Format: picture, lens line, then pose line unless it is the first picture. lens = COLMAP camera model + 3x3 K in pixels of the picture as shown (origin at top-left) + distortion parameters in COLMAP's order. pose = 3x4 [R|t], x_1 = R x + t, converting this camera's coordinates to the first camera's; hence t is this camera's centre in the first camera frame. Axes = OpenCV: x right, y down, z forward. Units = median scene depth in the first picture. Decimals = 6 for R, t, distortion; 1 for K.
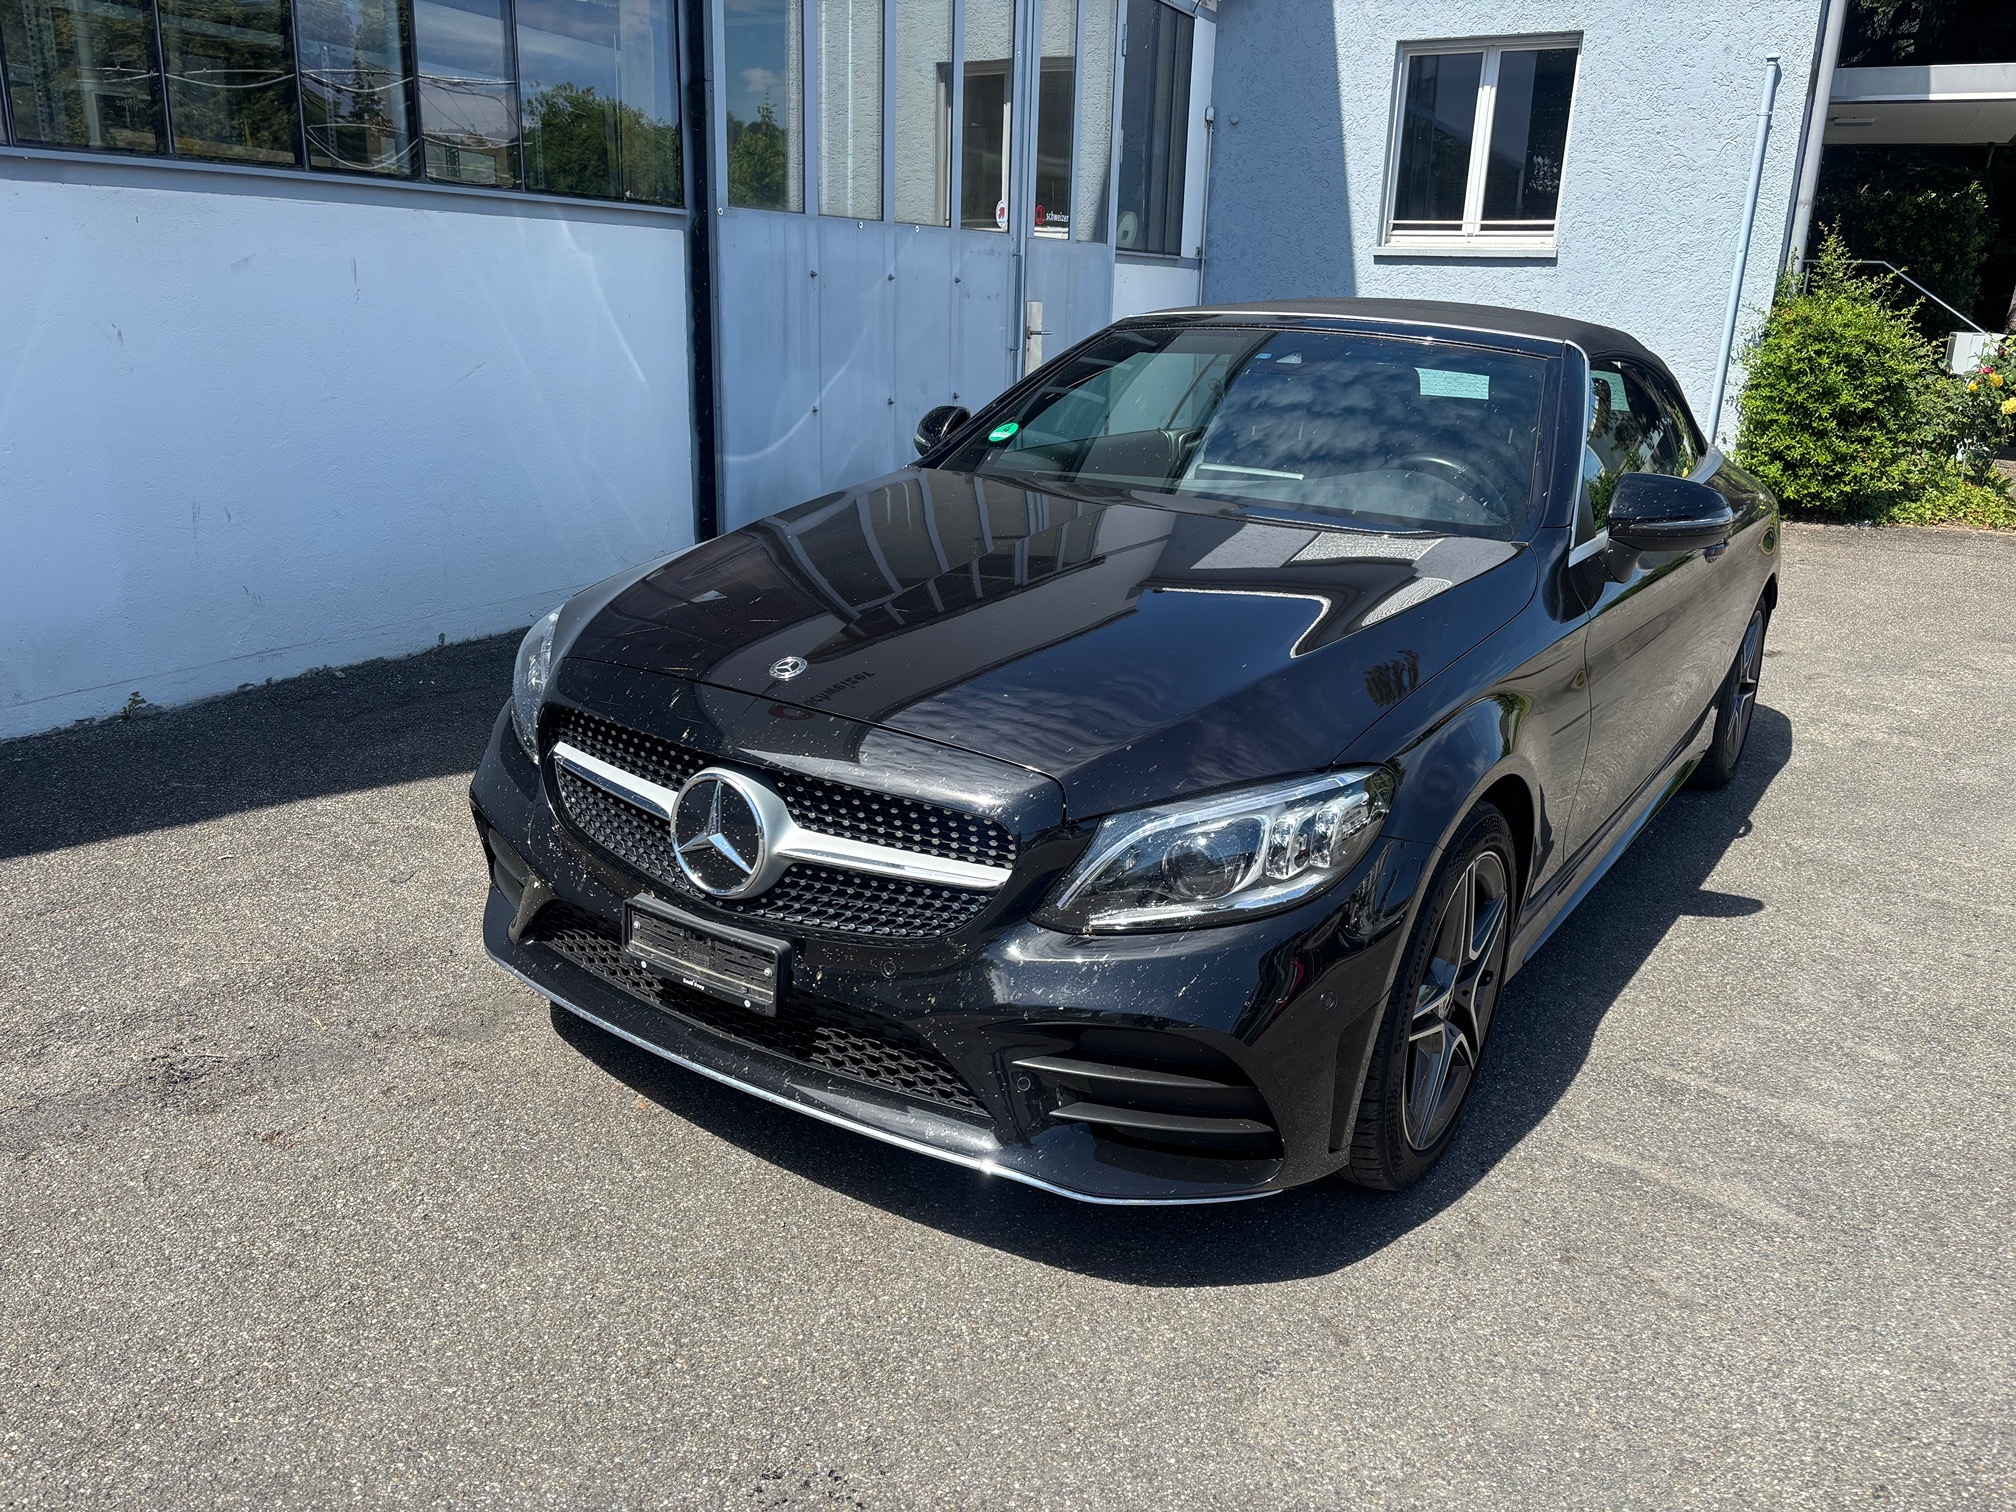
lens RADIAL K [[1534.8, 0, 1008.0], [0, 1534.8, 756.0], [0, 0, 1]] dist [0.001562, 0.036446]
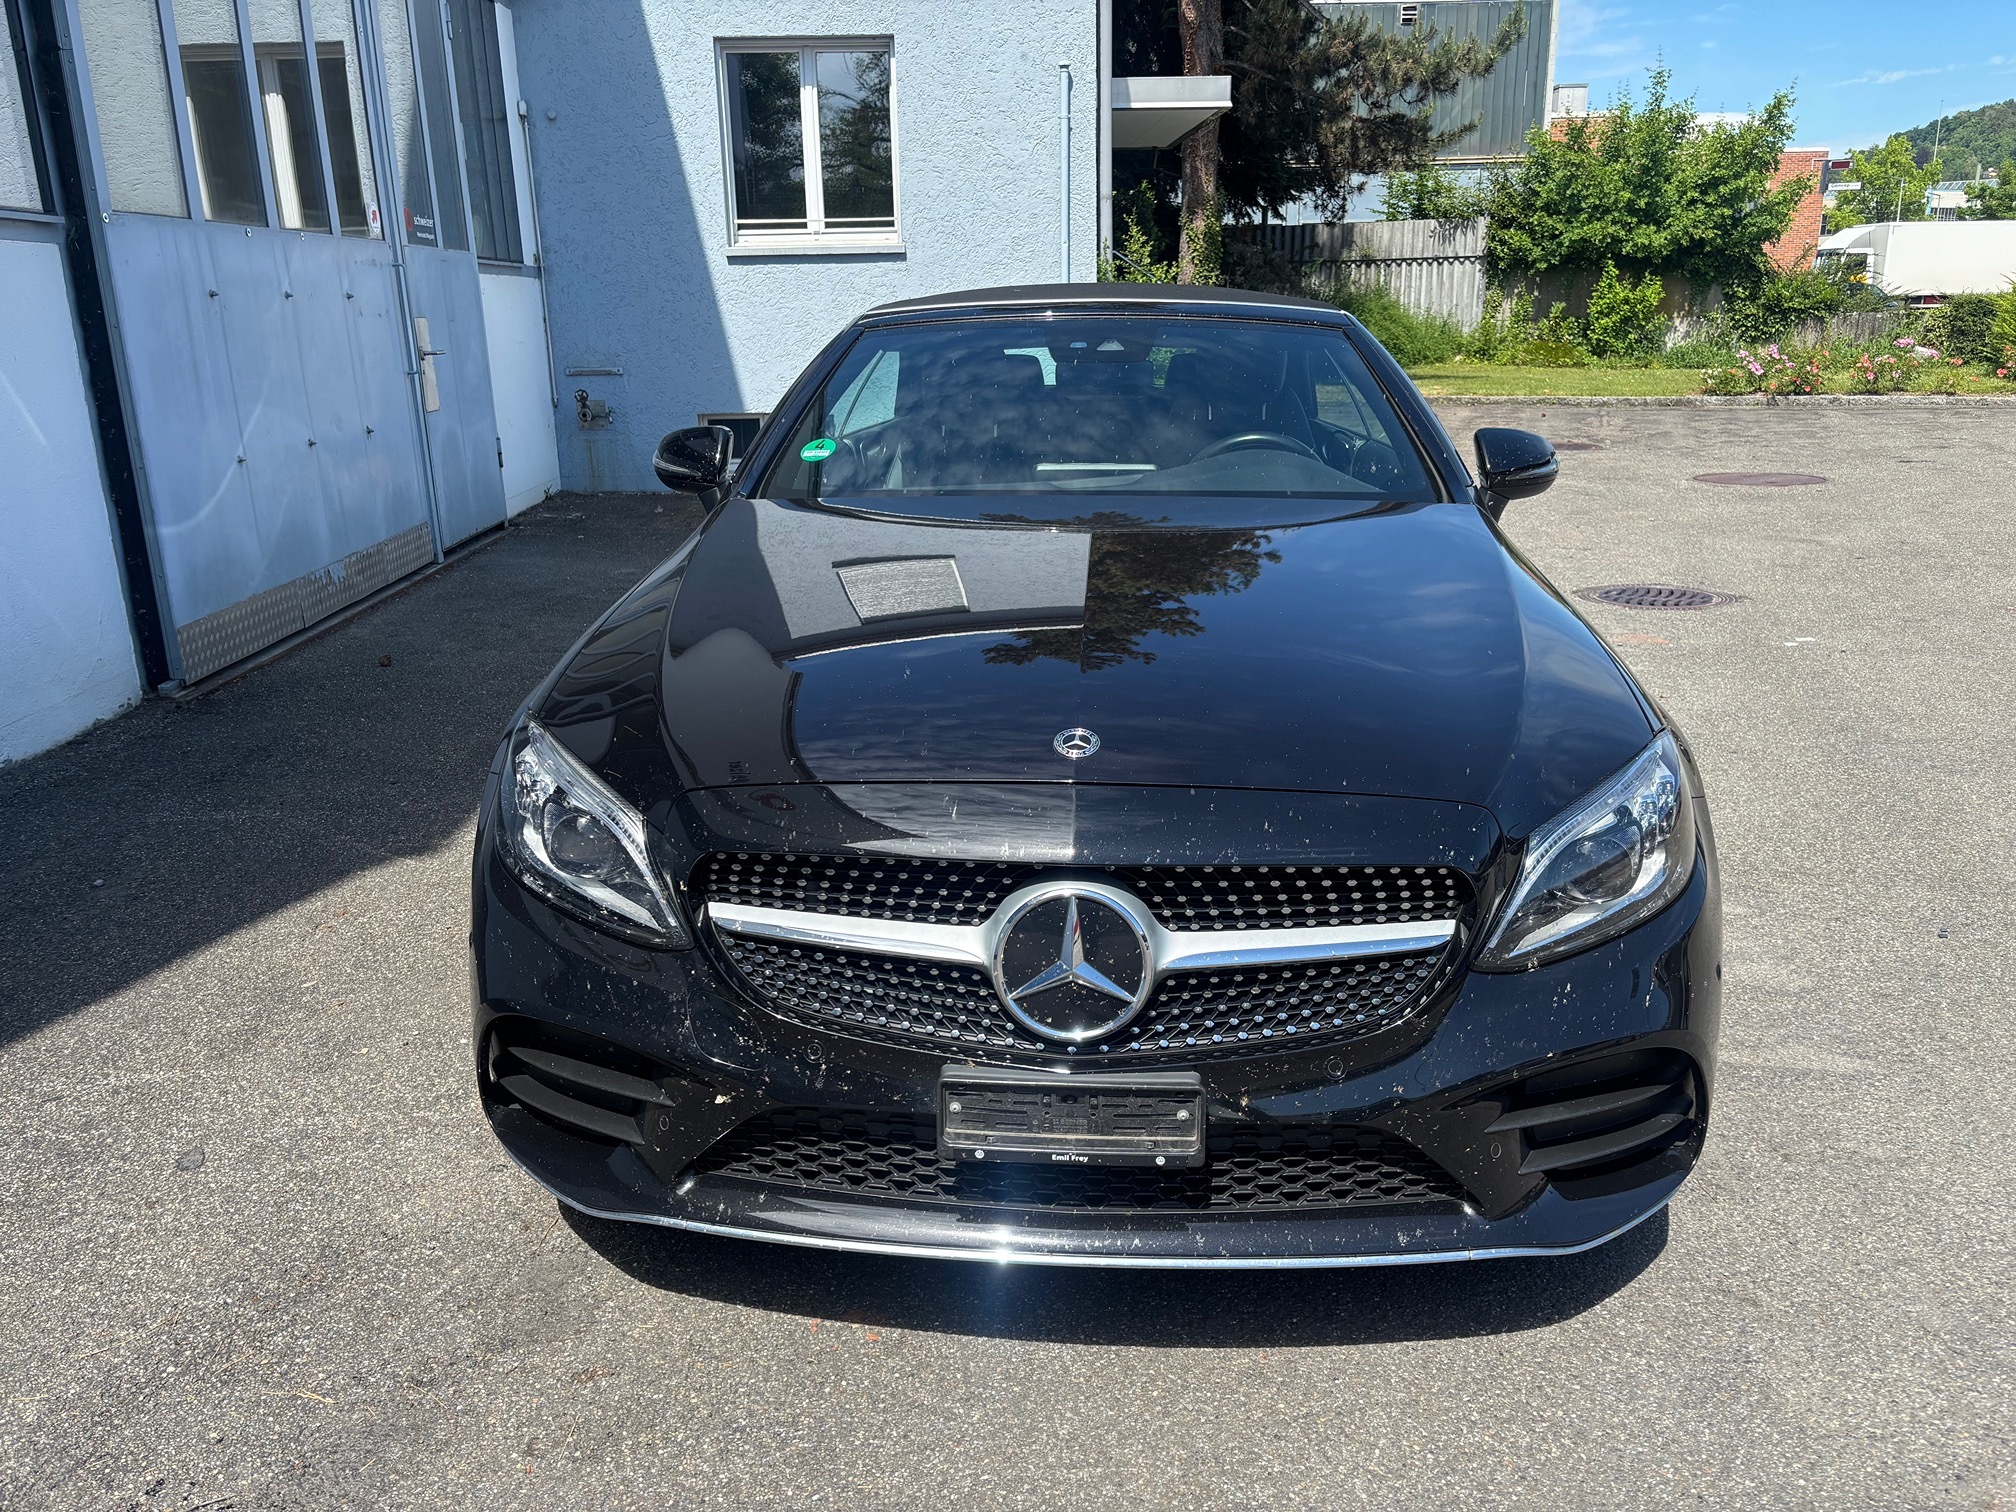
lens RADIAL K [[1529.7, 0, 1010.9], [0, 1529.7, 788.9], [0, 0, 1]] dist [-0.000721, -0.013018]
pose [[0.867817, -0.190678, 0.458842, -0.174540], [0.183780, 0.981126, 0.060135, -0.028184], [-0.461648, 0.032140, 0.886481, 0.098885]]
